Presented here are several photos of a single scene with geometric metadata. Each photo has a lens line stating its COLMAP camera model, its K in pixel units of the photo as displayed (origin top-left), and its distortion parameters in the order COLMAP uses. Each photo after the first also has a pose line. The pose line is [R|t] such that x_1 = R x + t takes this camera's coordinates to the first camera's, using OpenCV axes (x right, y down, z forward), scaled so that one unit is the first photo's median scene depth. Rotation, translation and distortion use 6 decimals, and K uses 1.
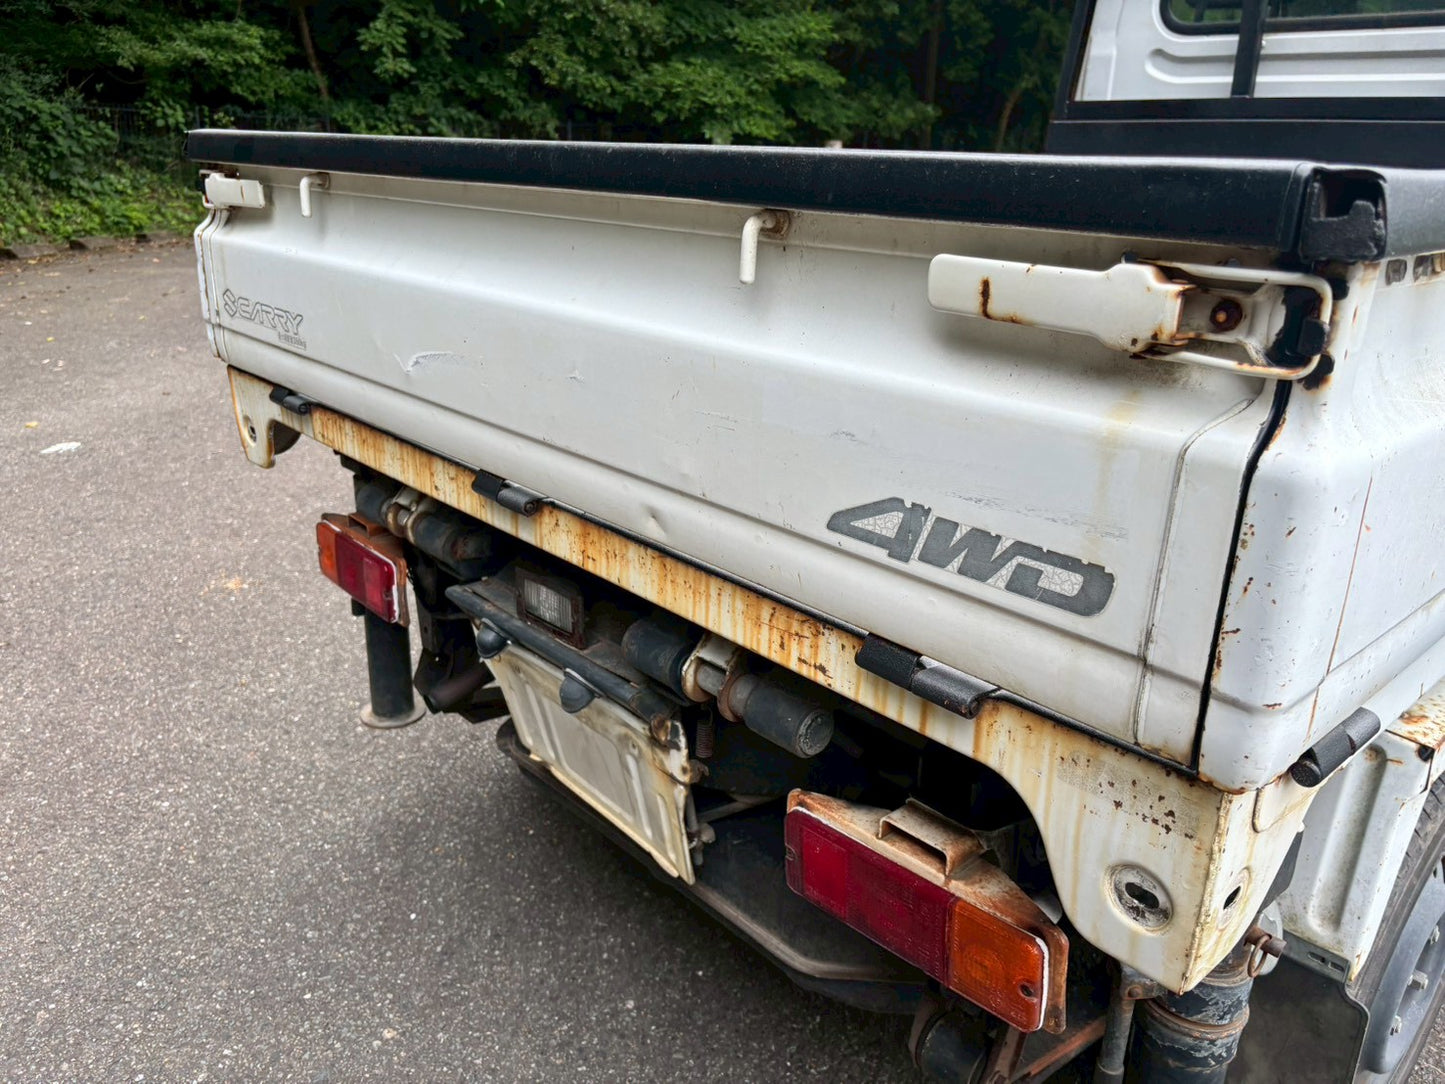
lens RADIAL K [[1094.7, 0, 732.1], [0, 1094.7, 549.4], [0, 0, 1]] dist [0.058092, -0.086666]
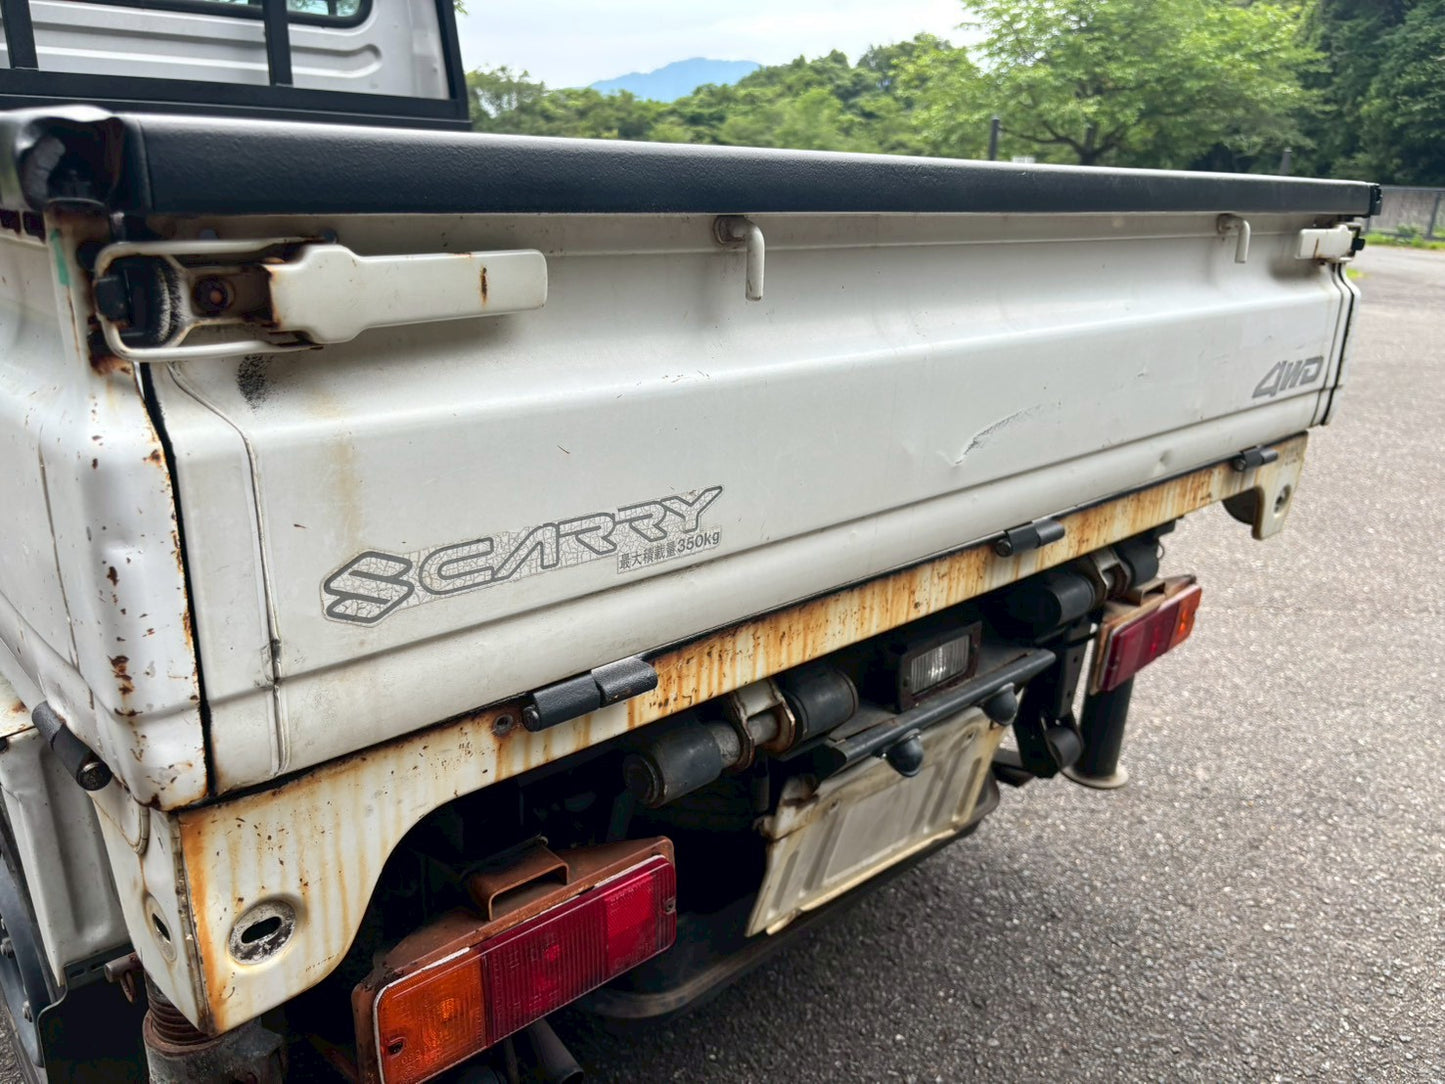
lens RADIAL K [[1094.7, 0, 707.8], [0, 1094.7, 570.1], [0, 0, 1]] dist [0.058092, -0.086666]
pose [[-0.010077, -0.362200, 0.932046, -1.055560], [0.312583, 0.884240, 0.347002, -0.423953], [-0.949837, 0.294839, 0.104307, 1.124231]]
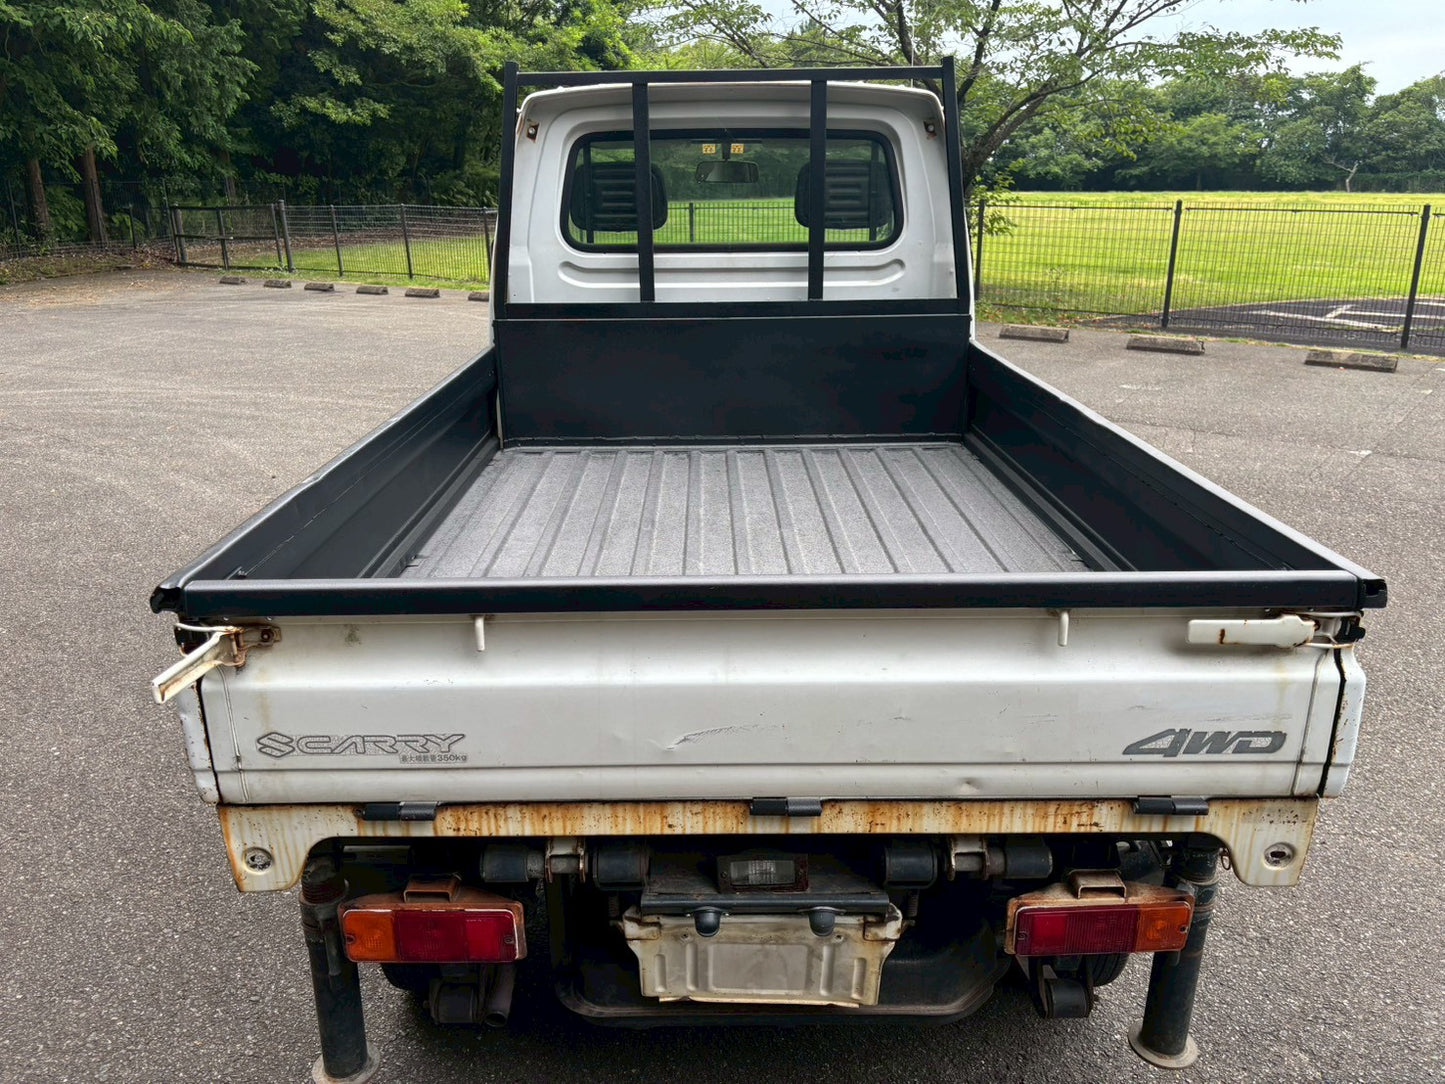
lens RADIAL K [[1094.7, 0, 709.6], [0, 1094.7, 559.1], [0, 0, 1]] dist [0.058092, -0.086666]
pose [[0.672933, -0.269910, 0.688701, -1.079196], [0.276033, 0.955425, 0.104729, -0.492732], [-0.686270, 0.119629, 0.717441, 0.047927]]
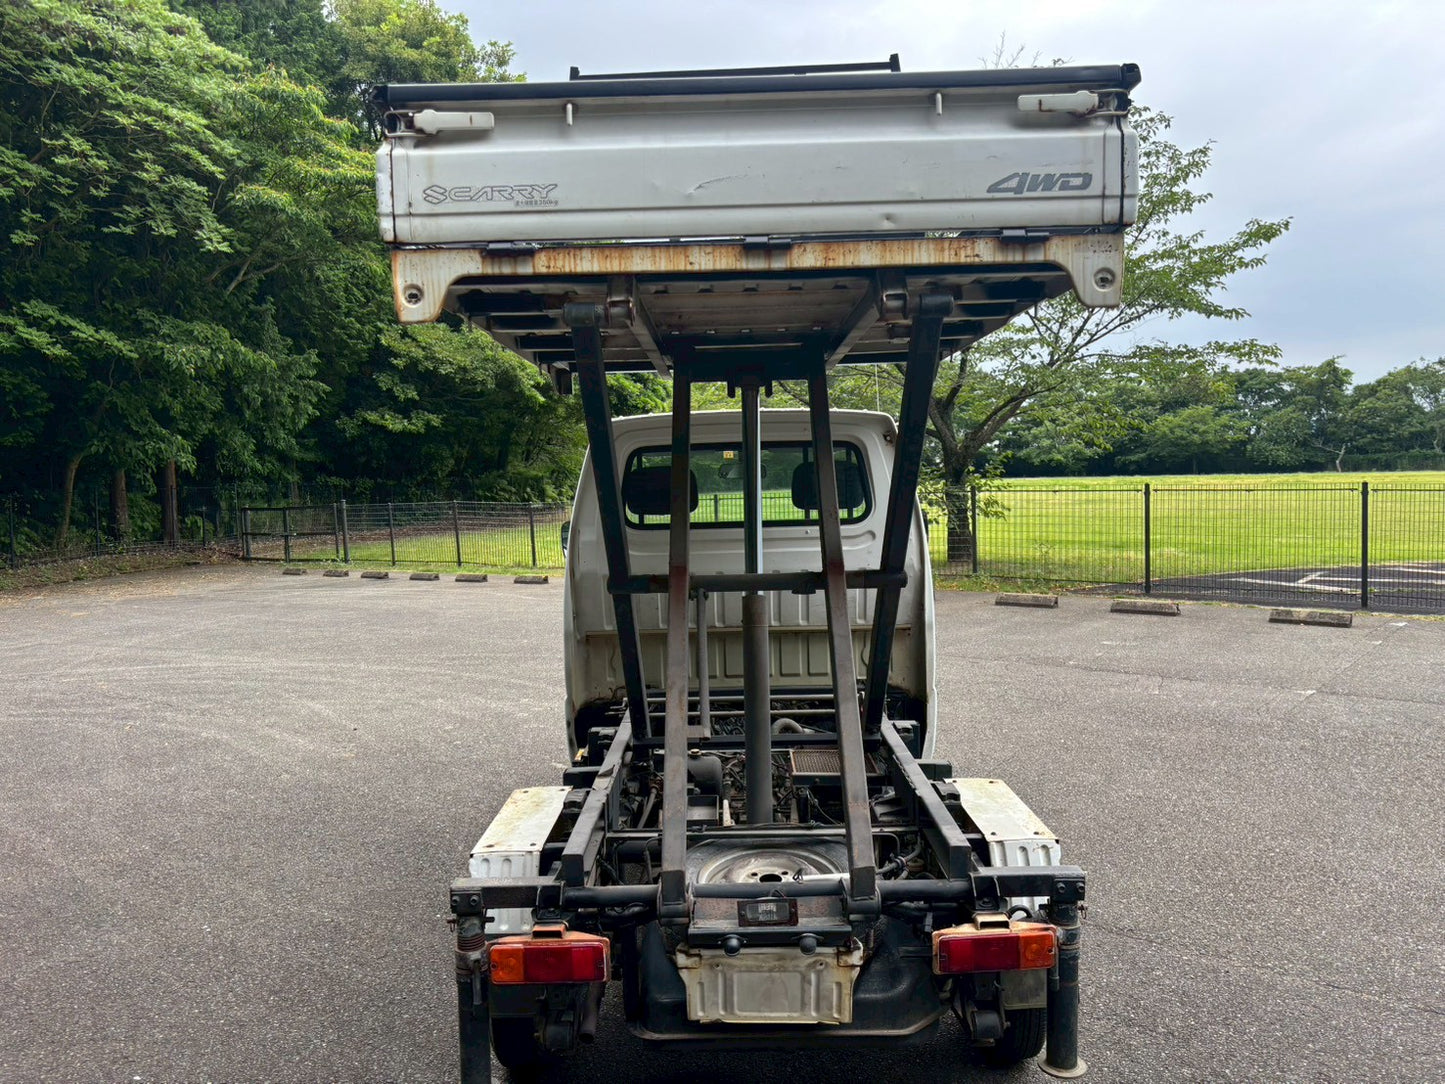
lens RADIAL K [[1094.7, 0, 721.7], [0, 1094.7, 570.5], [0, 0, 1]] dist [0.058092, -0.086666]
pose [[0.681248, -0.095883, 0.725747, -1.734048], [0.289258, 0.945967, -0.146545, 0.766597], [-0.672482, 0.309761, 0.672173, -0.124416]]
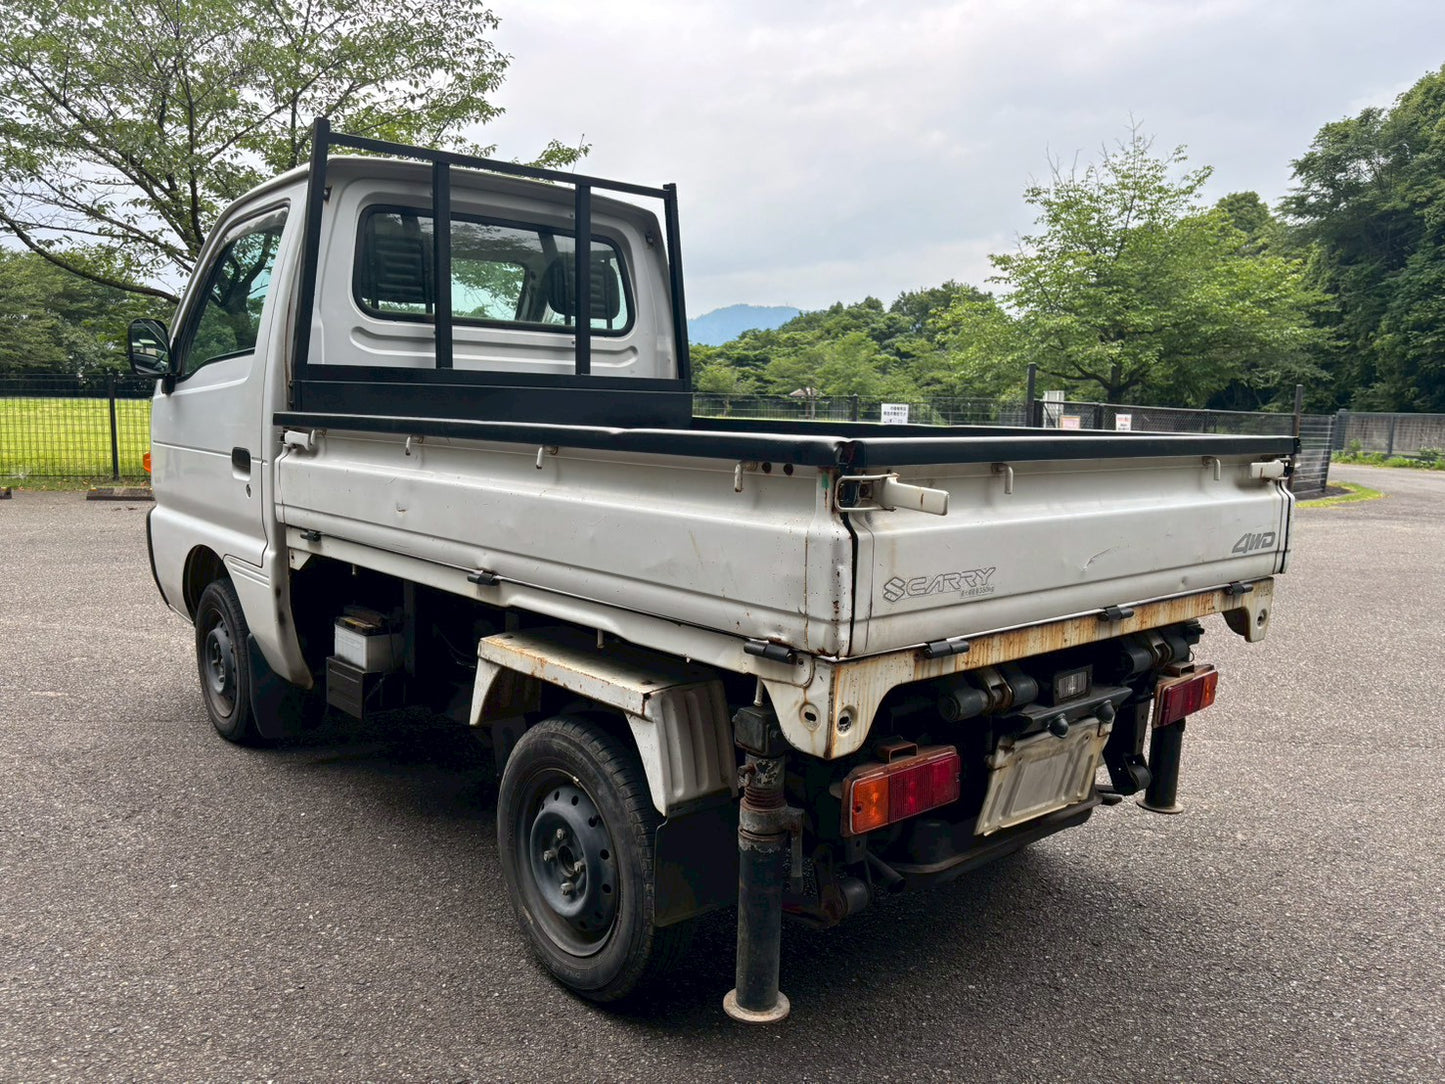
lens RADIAL K [[1094.7, 0, 711.4], [0, 1094.7, 567.8], [0, 0, 1]] dist [0.058092, -0.086666]
pose [[0.023523, -0.170259, 0.985118, -1.985421], [0.321635, 0.934290, 0.153795, -0.611511], [-0.946571, 0.313231, 0.076738, 1.425697]]
